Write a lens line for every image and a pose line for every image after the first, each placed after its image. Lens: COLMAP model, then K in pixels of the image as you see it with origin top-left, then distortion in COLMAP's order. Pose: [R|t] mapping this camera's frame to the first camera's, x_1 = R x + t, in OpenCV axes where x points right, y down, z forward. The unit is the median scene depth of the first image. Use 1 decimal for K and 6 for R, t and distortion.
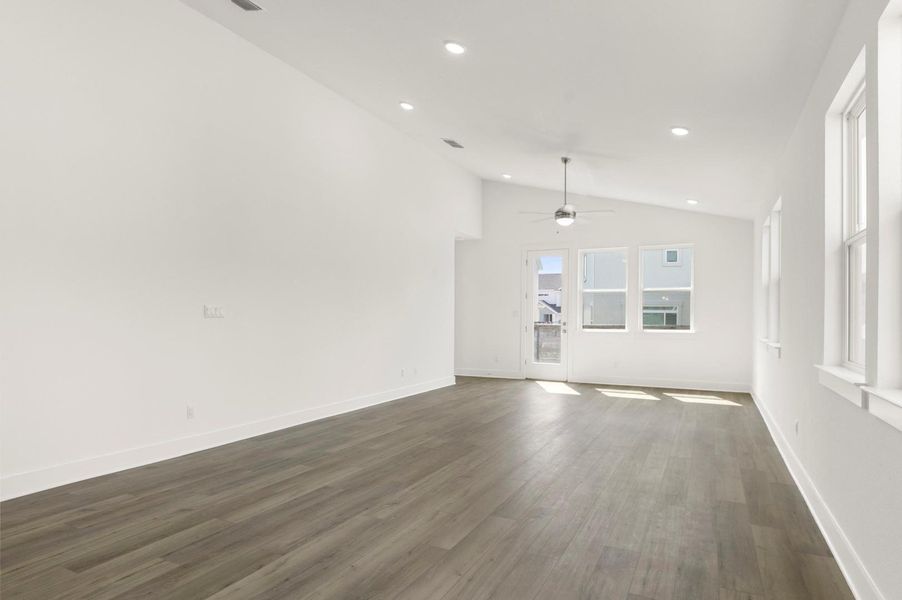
lens RADIAL K [[508.7, 0, 468.7], [0, 508.7, 319.8], [0, 0, 1]] dist [0.001051, 0.000052]
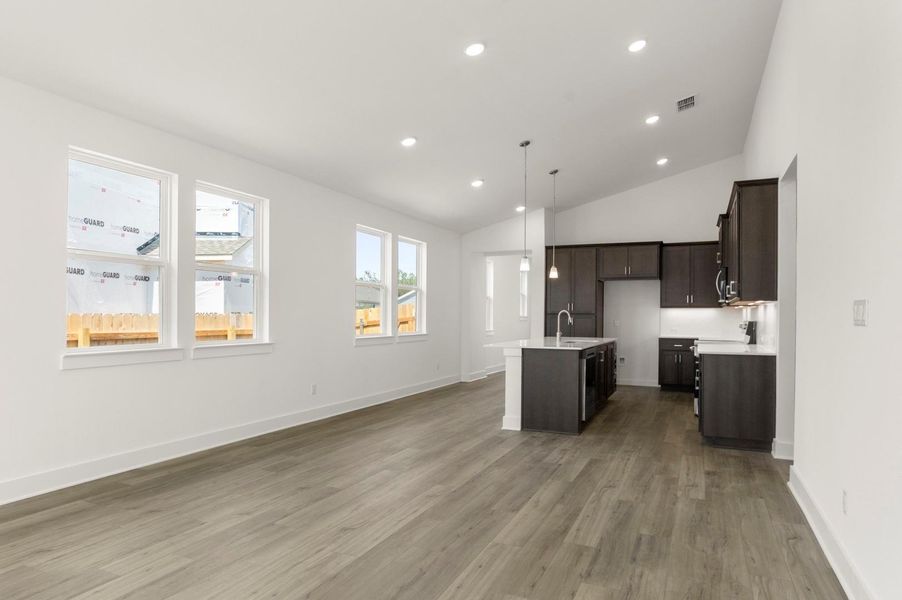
lens RADIAL K [[543.1, 0, 471.4], [0, 543.1, 317.8], [0, 0, 1]] dist [-0.002290, -0.001199]
pose [[-0.998815, -0.011499, -0.047294, -0.073845], [-0.012044, 0.999864, 0.011251, -0.008438], [0.047158, 0.011807, -0.998818, 0.911249]]
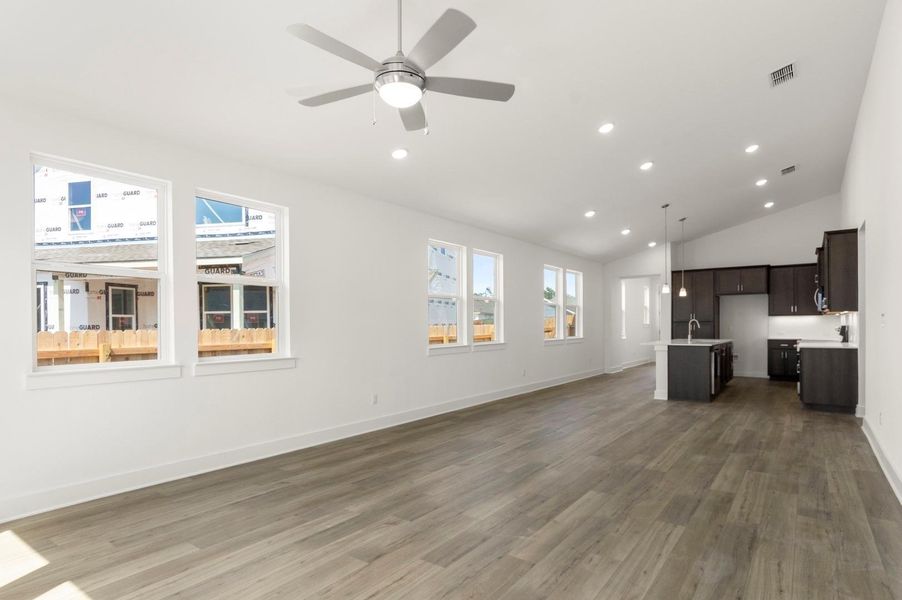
lens RADIAL K [[487.2, 0, 467.7], [0, 487.2, 330.7], [0, 0, 1]] dist [0.001161, 0.000148]
pose [[-0.986194, 0.001603, 0.165589, 0.064277], [0.004870, 0.999801, 0.019327, -0.011098], [-0.165525, 0.019866, -0.986006, 1.235786]]
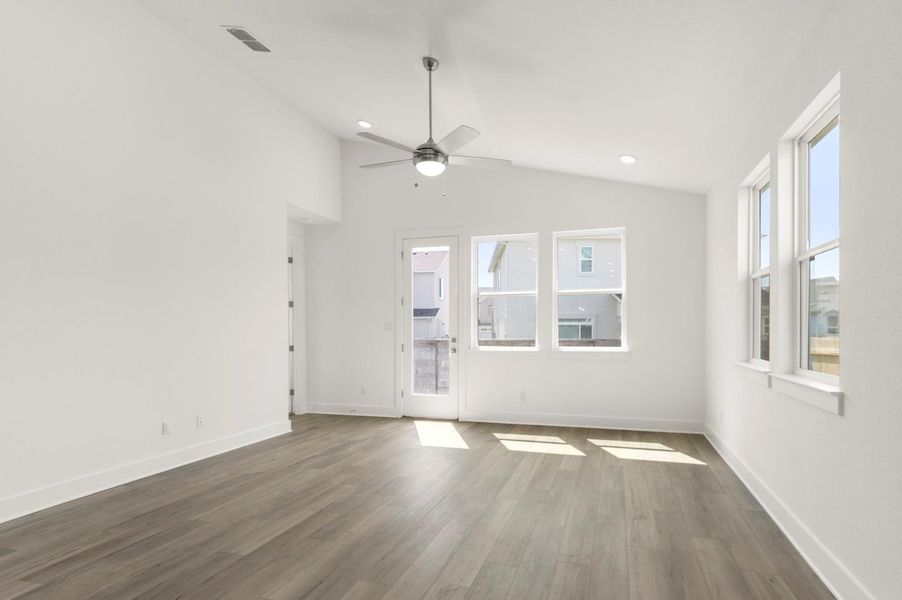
lens RADIAL K [[487.2, 0, 467.7], [0, 487.2, 330.7], [0, 0, 1]] dist [0.001161, 0.000148]
pose [[0.989174, -0.008116, 0.146524, 0.131945], [0.008726, 0.999956, -0.003516, -0.003060], [-0.146489, 0.004756, 0.989201, 0.390328]]
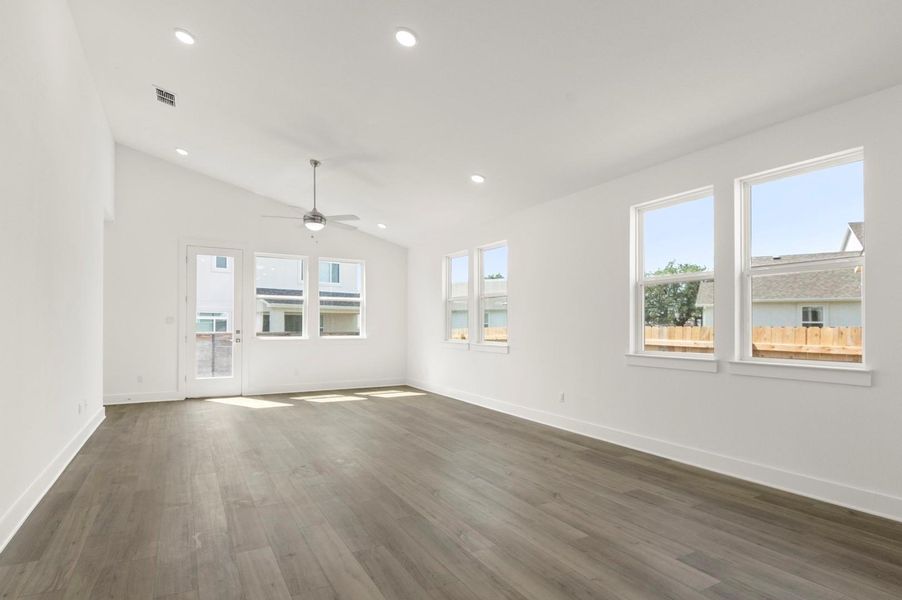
lens RADIAL K [[482.6, 0, 472.7], [0, 482.6, 319.9], [0, 0, 1]] dist [0.020061, -0.032339]
pose [[0.551931, 0.004382, 0.833879, -0.370963], [0.004532, 0.999956, -0.008255, -0.005822], [-0.833878, 0.008335, 0.551886, 0.215377]]
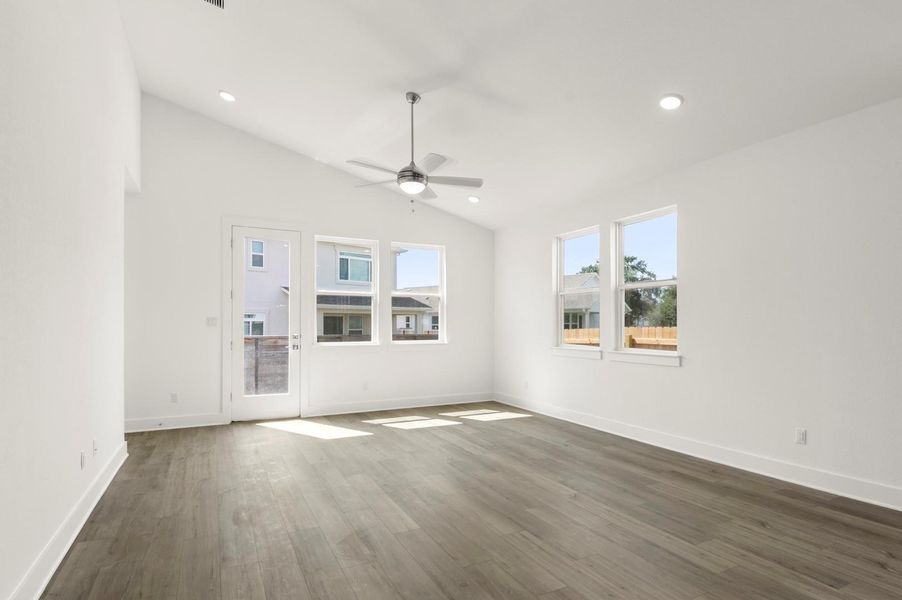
lens RADIAL K [[482.6, 0, 472.7], [0, 482.6, 319.9], [0, 0, 1]] dist [0.020061, -0.032339]
pose [[0.592322, 0.003462, 0.805694, -0.259402], [0.009025, 0.999900, -0.010932, -0.006876], [-0.805651, 0.013747, 0.592231, 0.492370]]
